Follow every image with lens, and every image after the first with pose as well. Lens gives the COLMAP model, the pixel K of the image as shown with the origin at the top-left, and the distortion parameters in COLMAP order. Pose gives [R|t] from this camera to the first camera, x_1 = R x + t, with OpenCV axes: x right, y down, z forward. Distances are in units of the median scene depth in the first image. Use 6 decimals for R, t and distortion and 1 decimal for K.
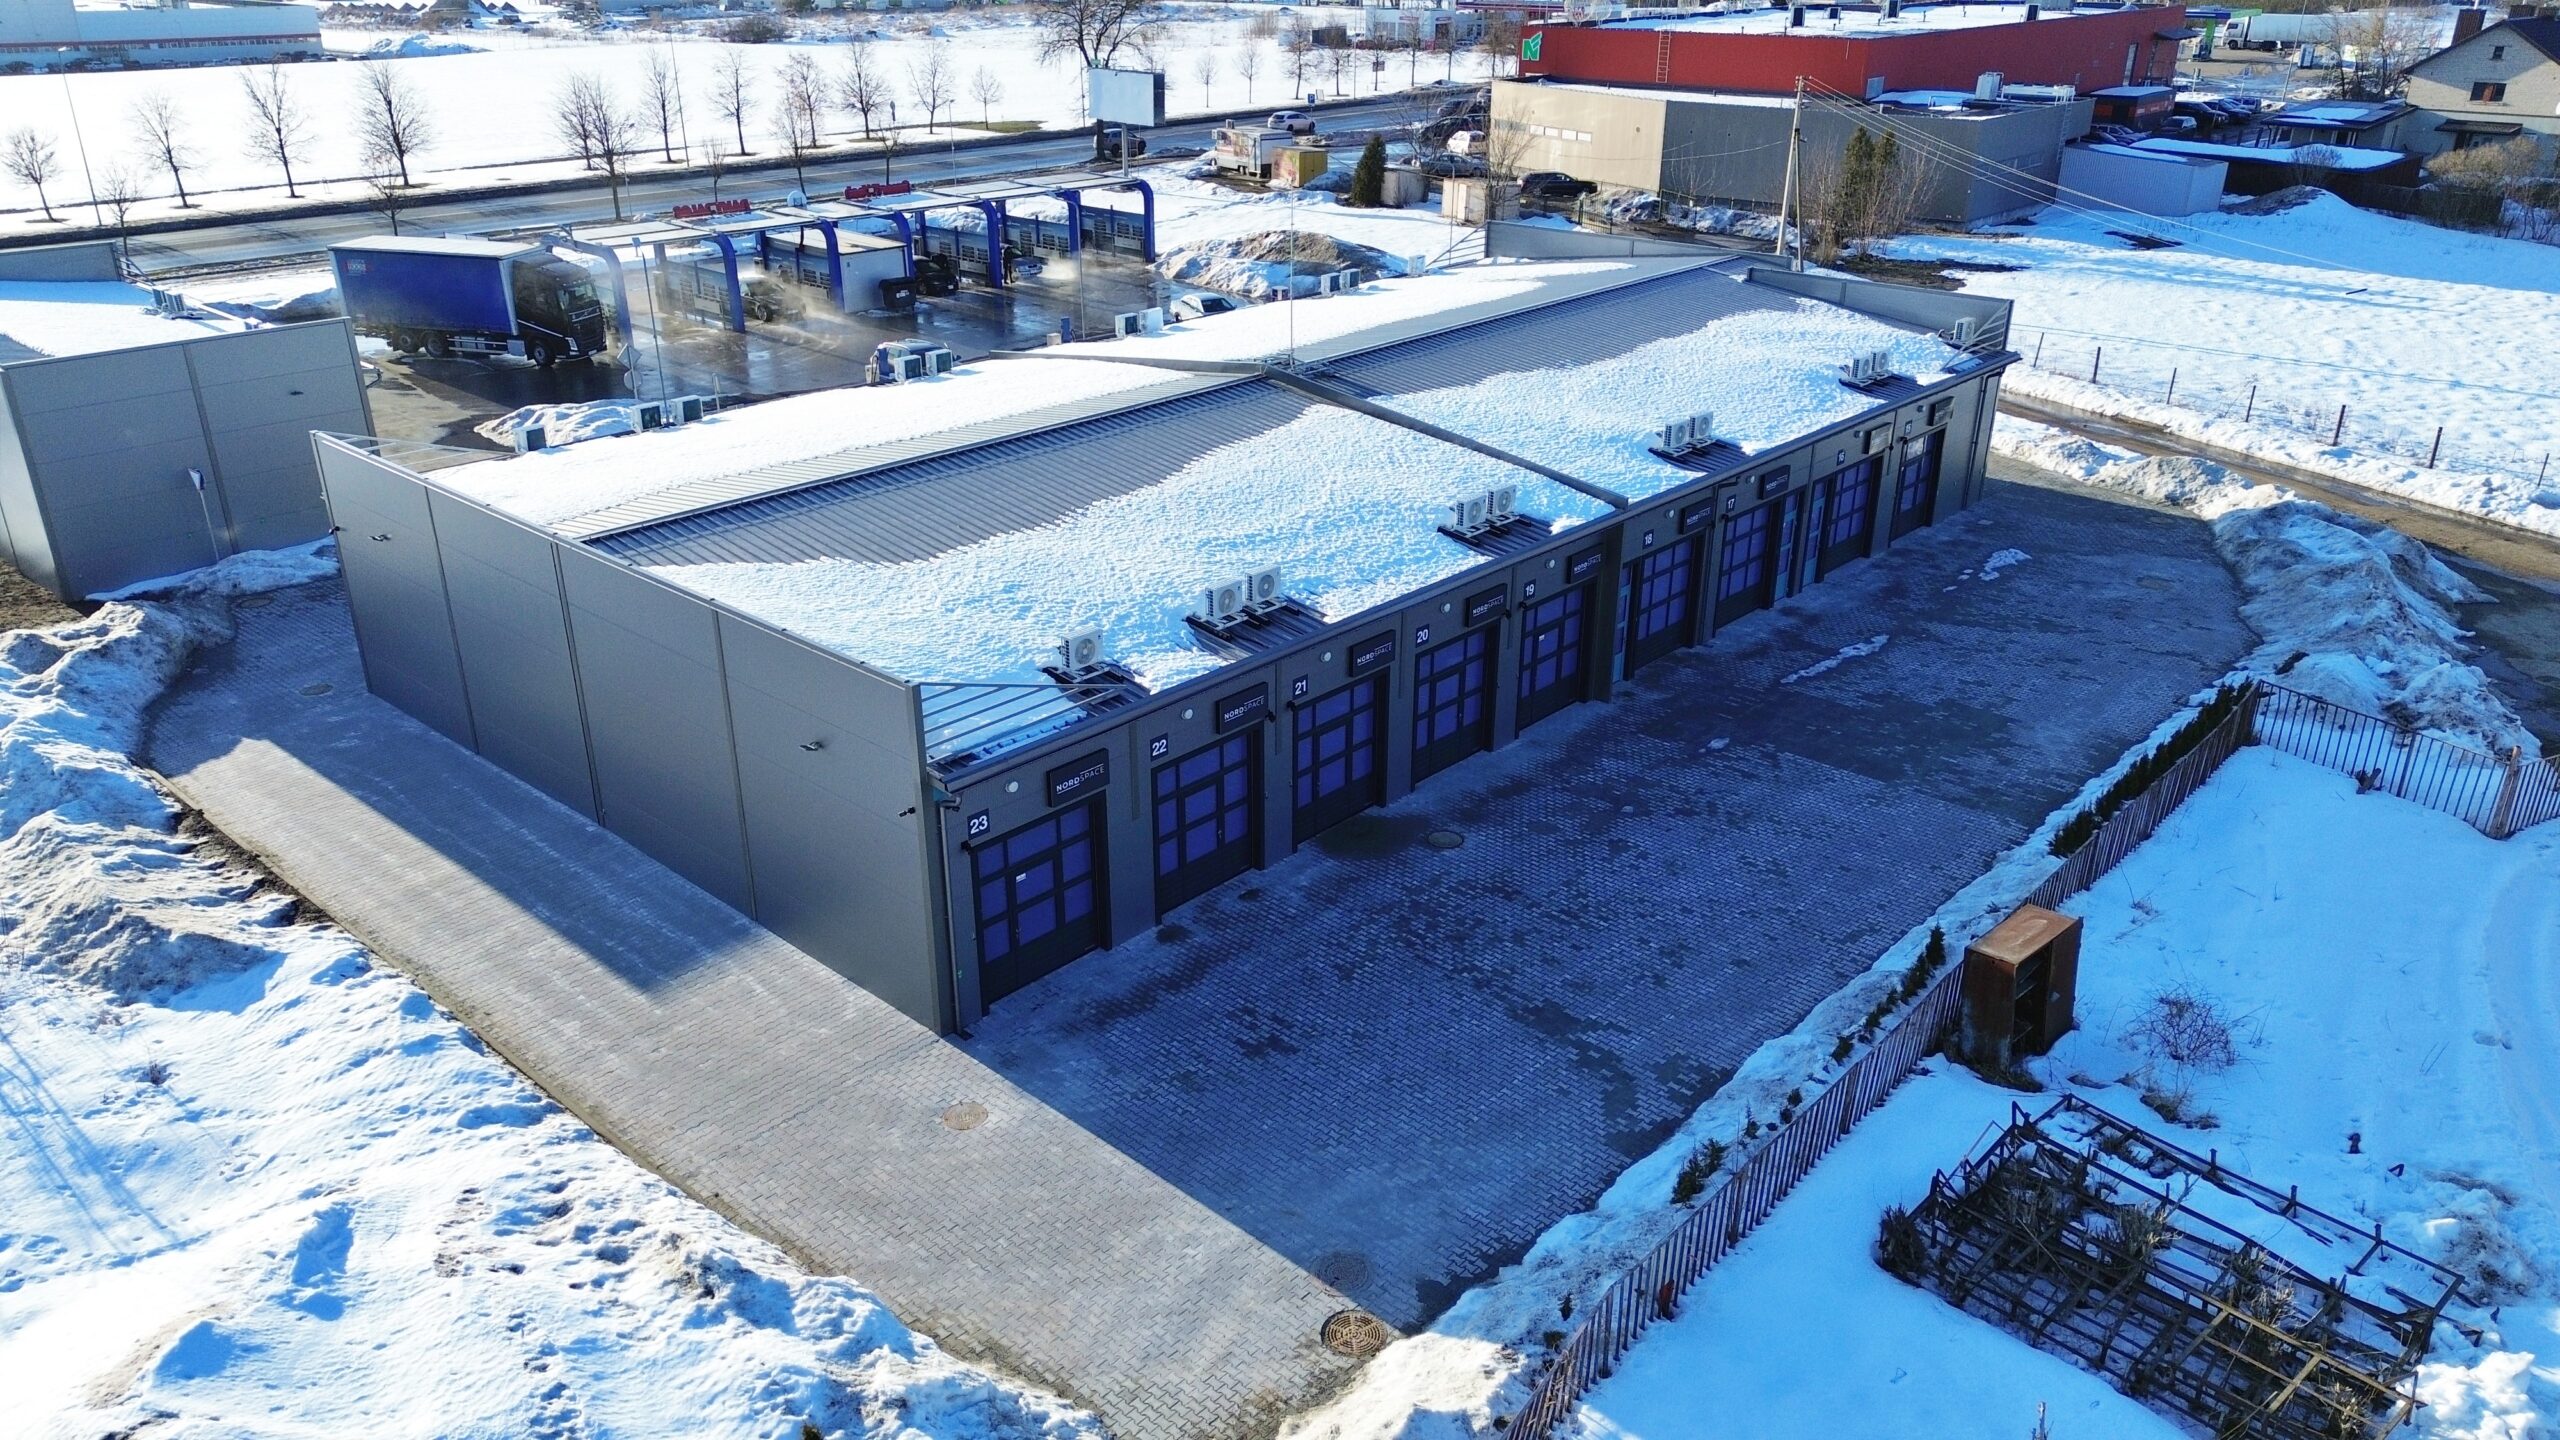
lens RADIAL K [[1792.9, 0, 1280.0], [0, 1792.9, 720.0], [0, 0, 1]] dist [0.070330, -0.055448]
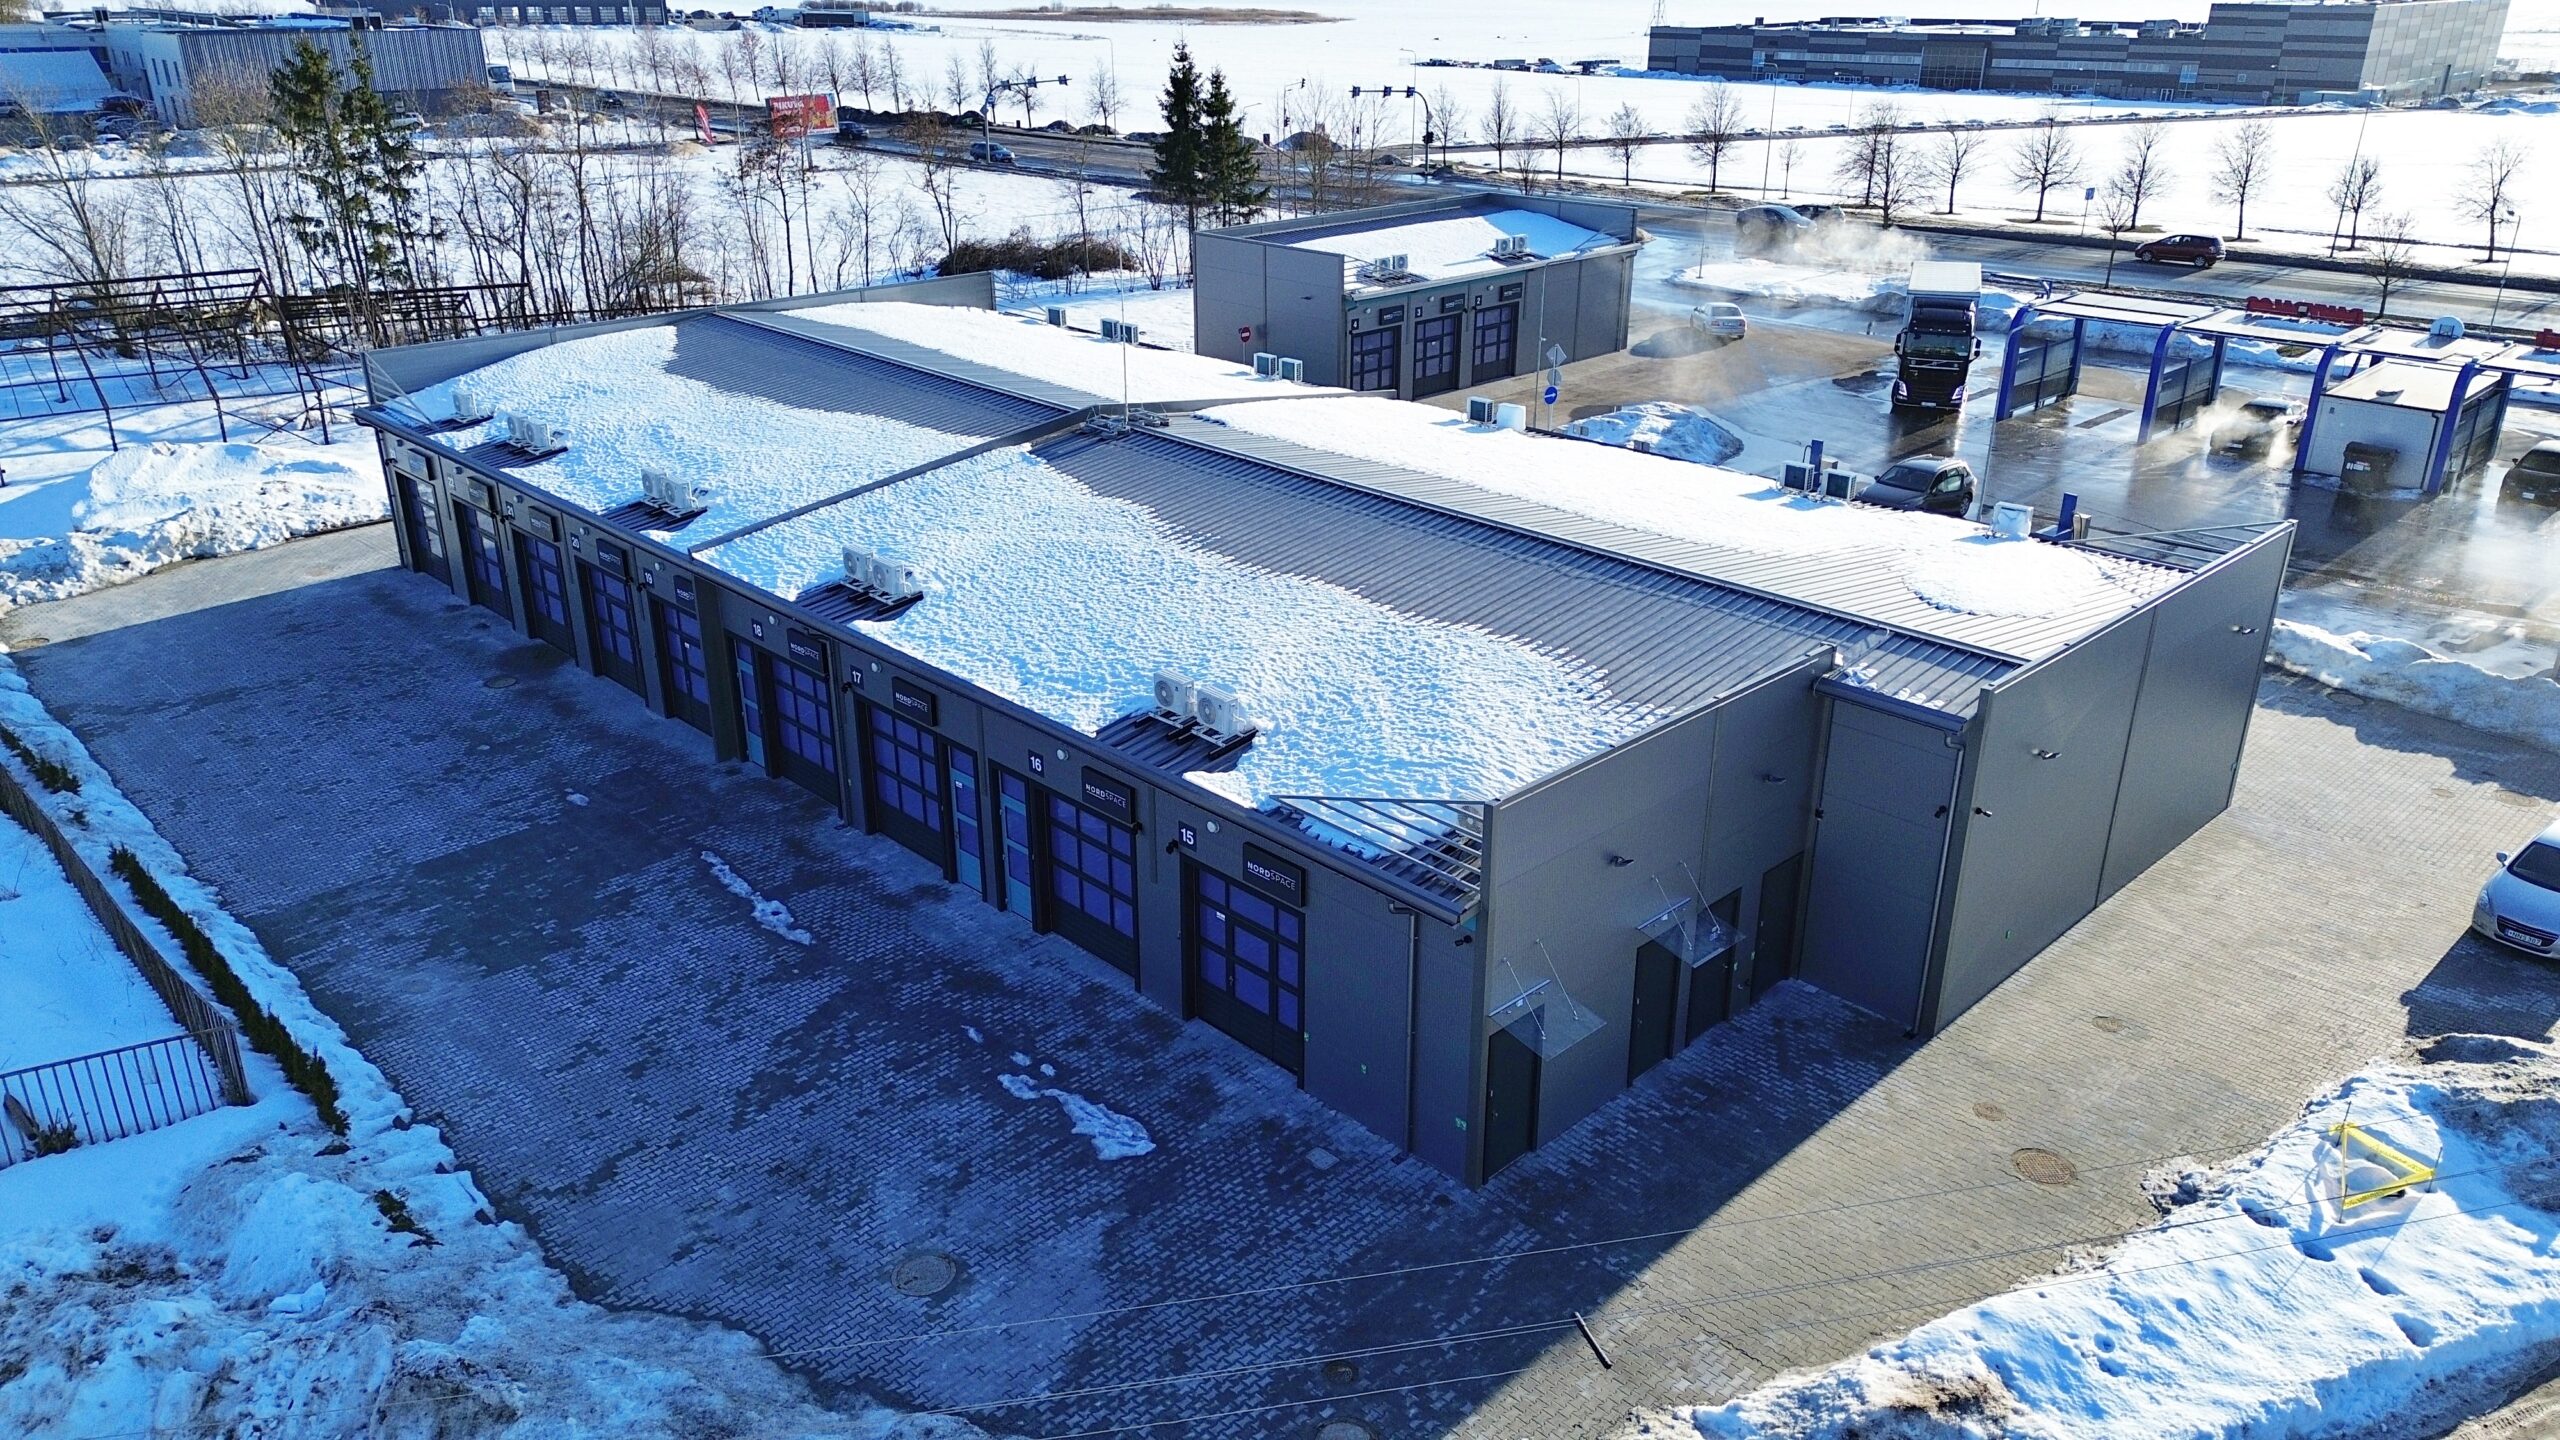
lens RADIAL K [[1792.9, 0, 1280.0], [0, 1792.9, 720.0], [0, 0, 1]] dist [0.070330, -0.055448]
pose [[-0.054844, 0.388157, -0.919960, 1.056523], [-0.404659, 0.833652, 0.375866, -0.517082], [0.912822, 0.392884, 0.111350, 1.177217]]
